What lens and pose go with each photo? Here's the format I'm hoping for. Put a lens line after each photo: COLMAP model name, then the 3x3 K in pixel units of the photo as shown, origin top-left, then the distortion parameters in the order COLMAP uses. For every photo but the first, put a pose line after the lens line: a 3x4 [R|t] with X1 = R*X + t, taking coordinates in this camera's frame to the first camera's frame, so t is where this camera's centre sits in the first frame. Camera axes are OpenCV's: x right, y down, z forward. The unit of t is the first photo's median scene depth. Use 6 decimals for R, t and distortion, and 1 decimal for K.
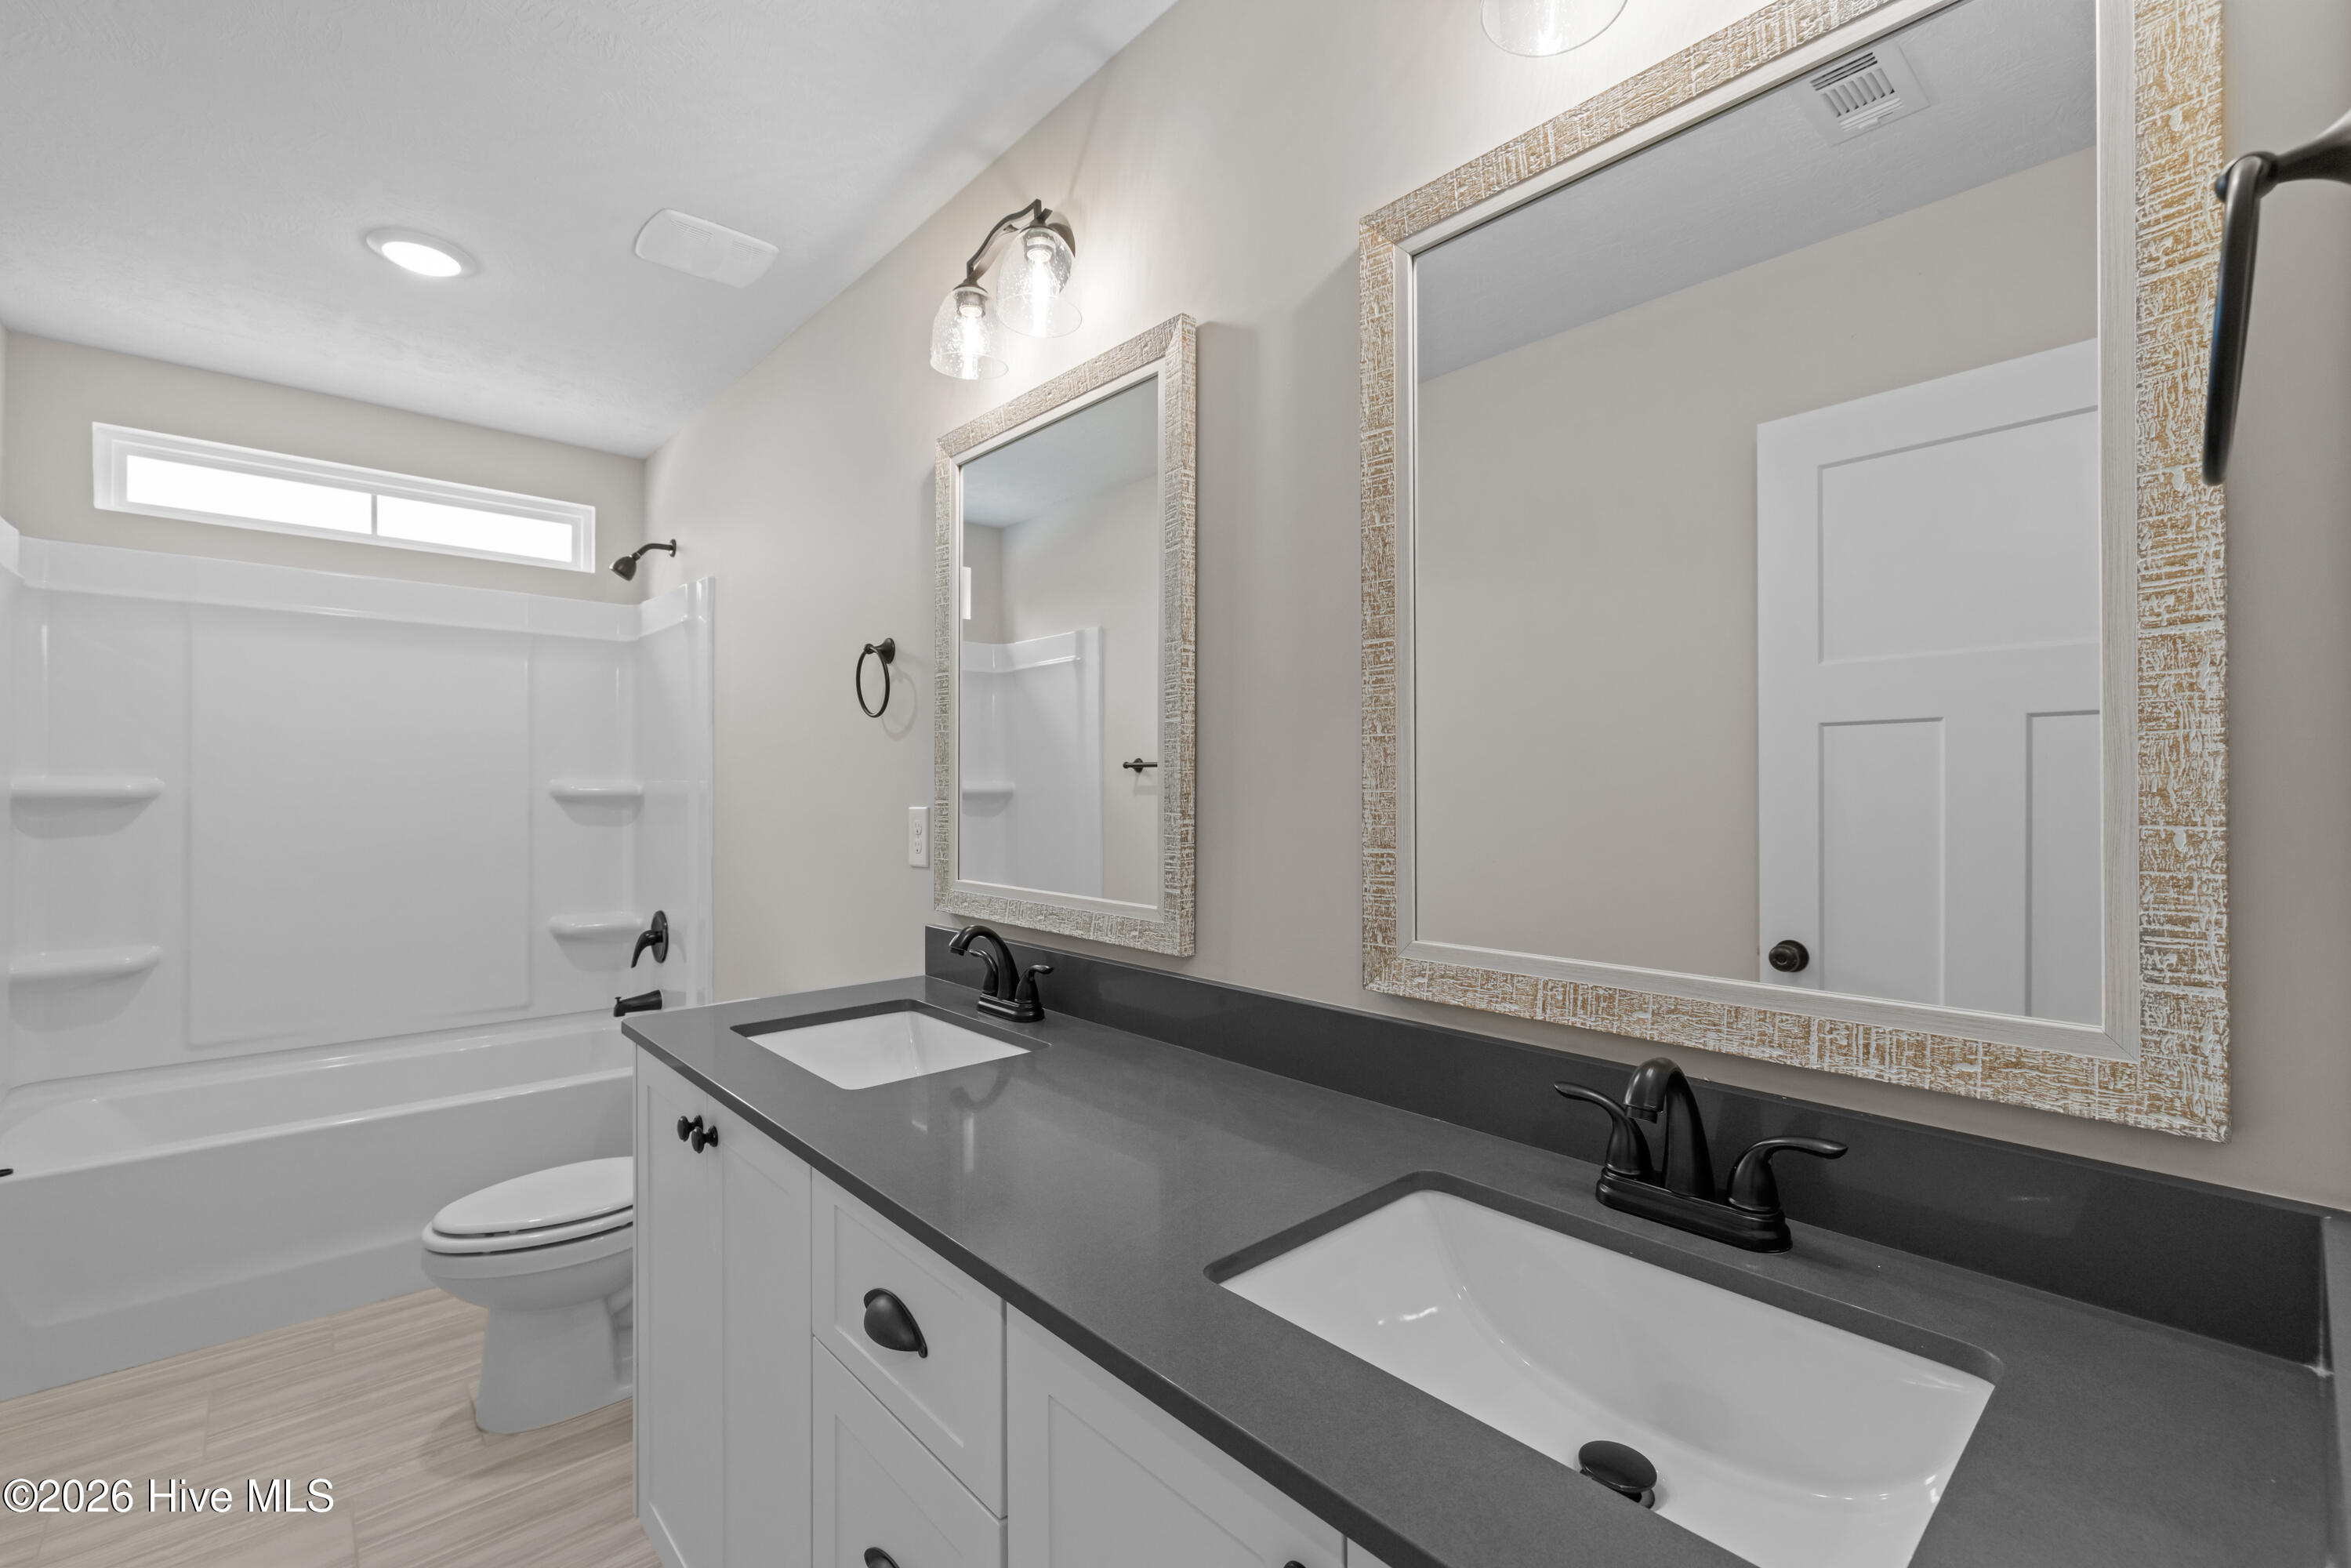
lens RADIAL K [[1004.3, 0, 1174.3], [0, 1004.3, 795.3], [0, 0, 1]] dist [-0.003157, 0.001743]
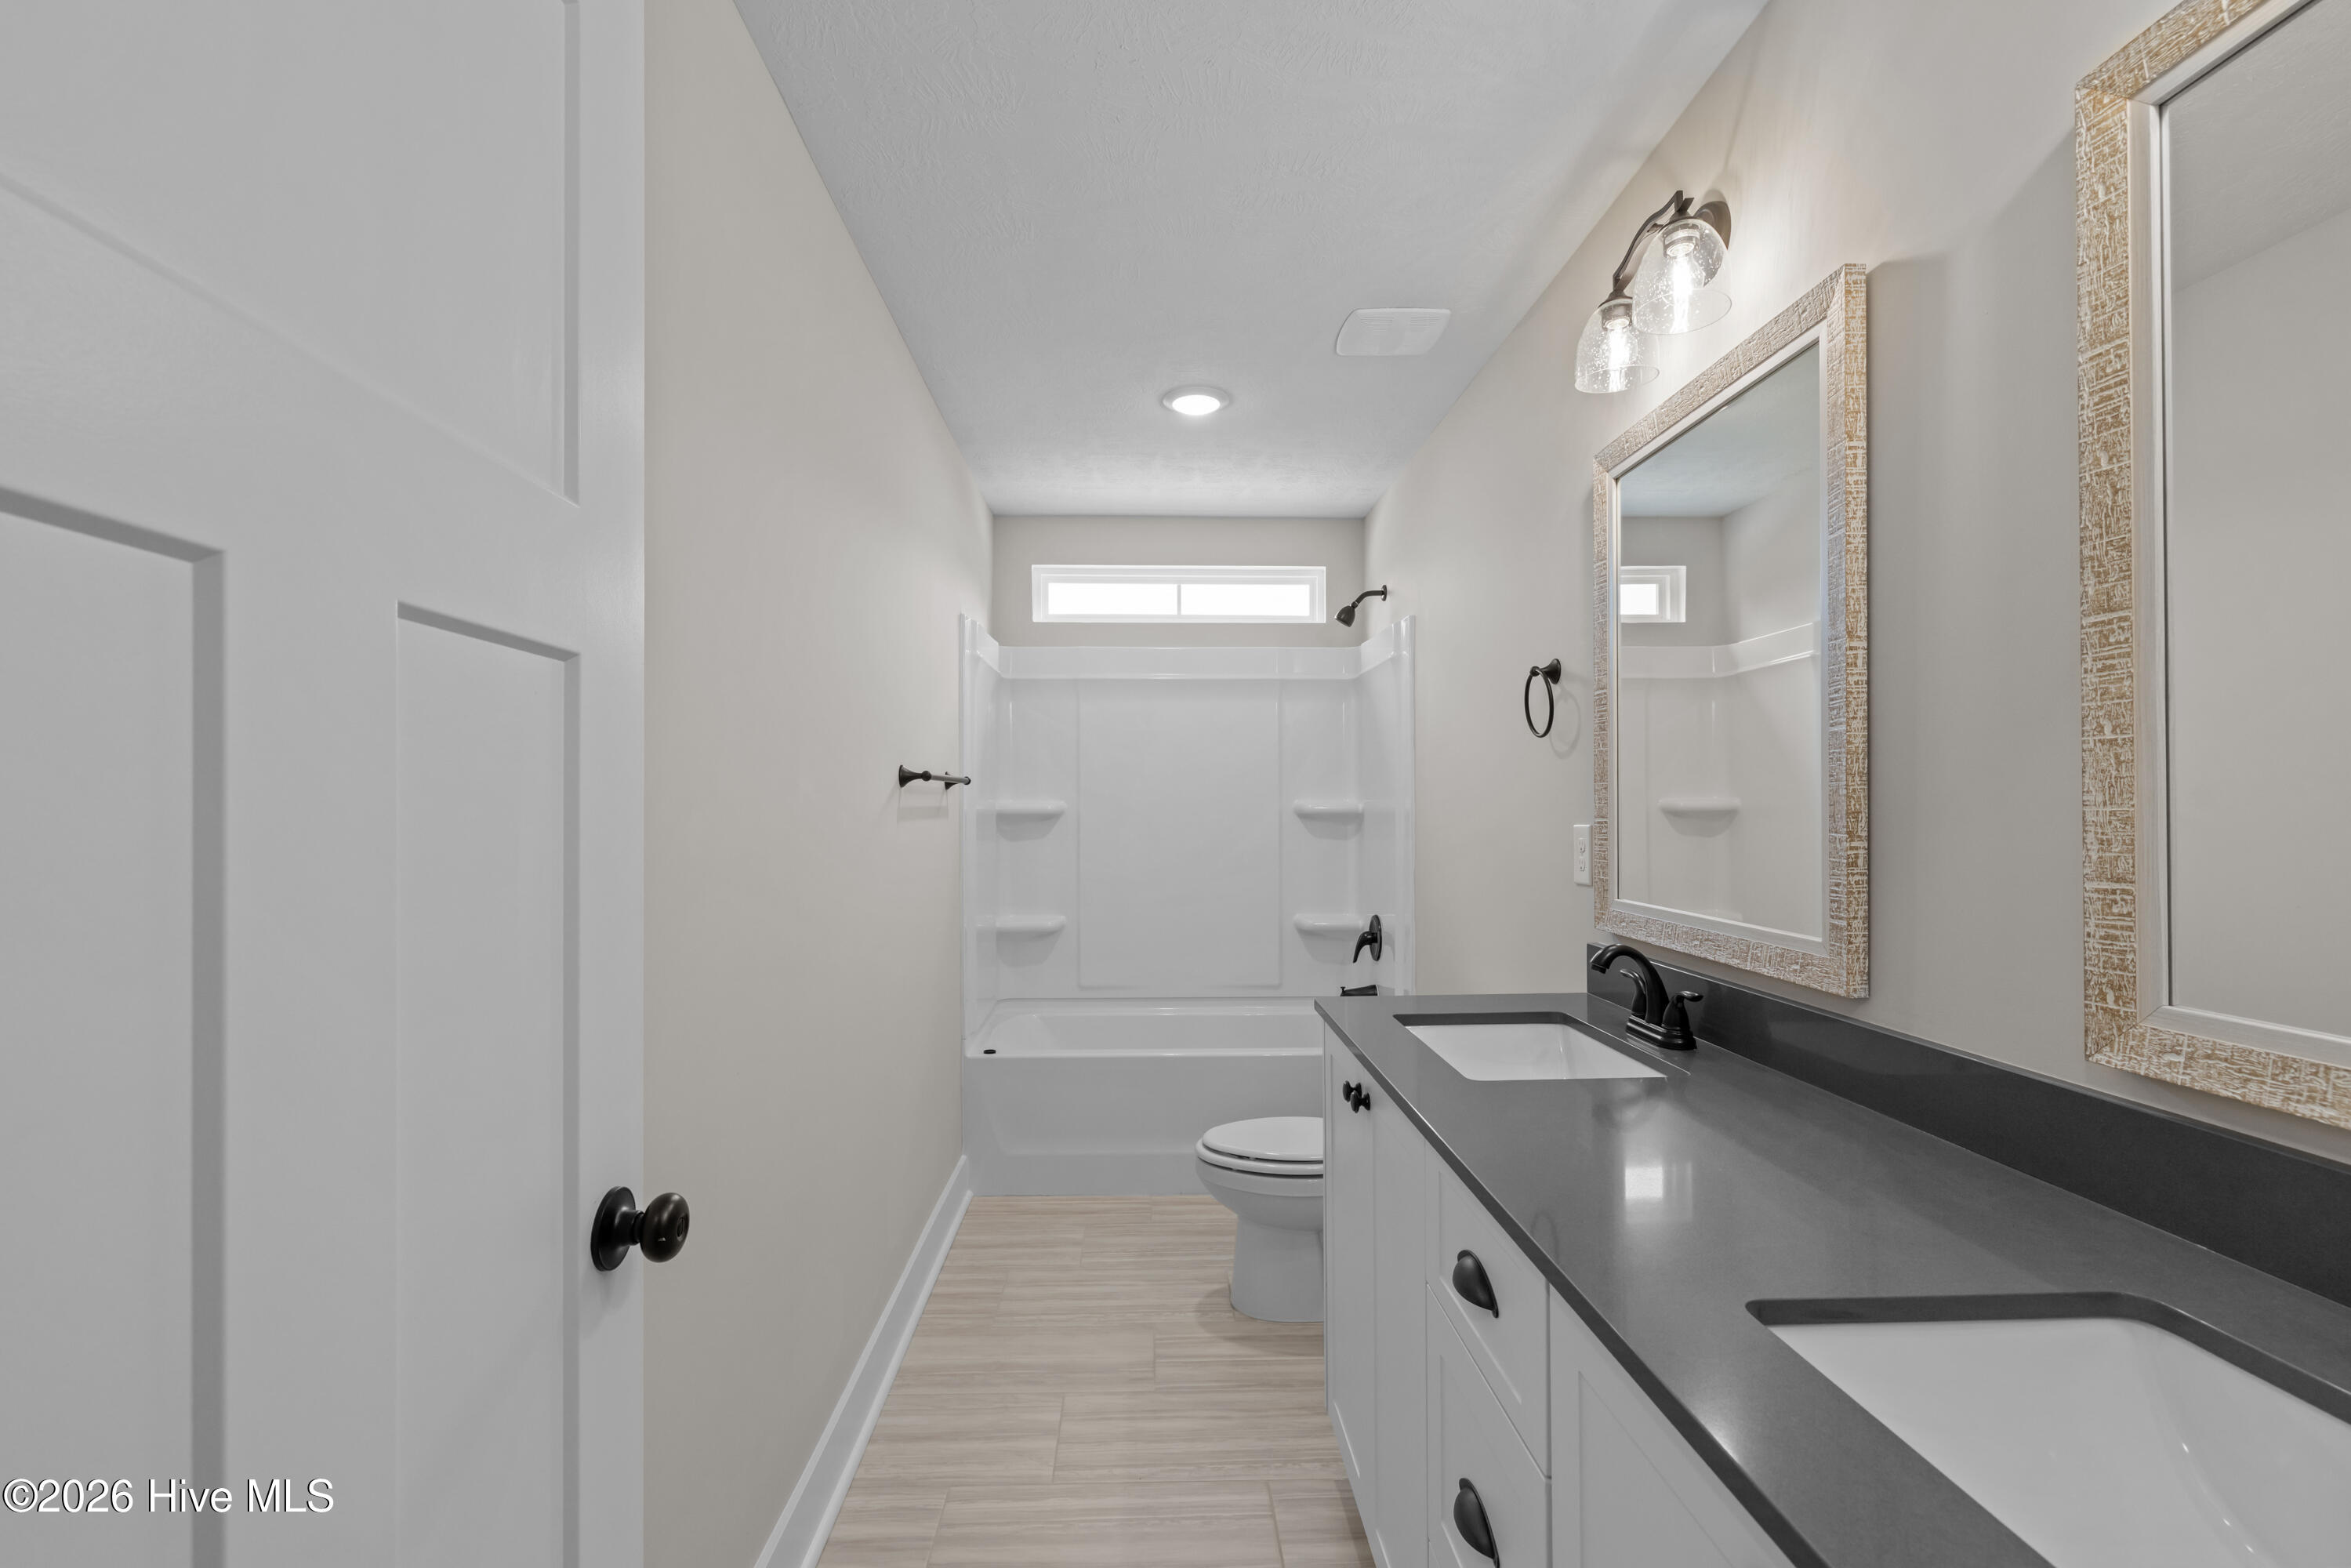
lens RADIAL K [[1004.3, 0, 1167.1], [0, 1004.3, 823.8], [0, 0, 1]] dist [-0.003157, 0.001743]
pose [[0.764130, 0.007105, -0.645024, 0.098684], [0.000243, 0.999936, 0.011302, -0.001141], [0.645063, -0.008793, 0.764079, -0.044712]]
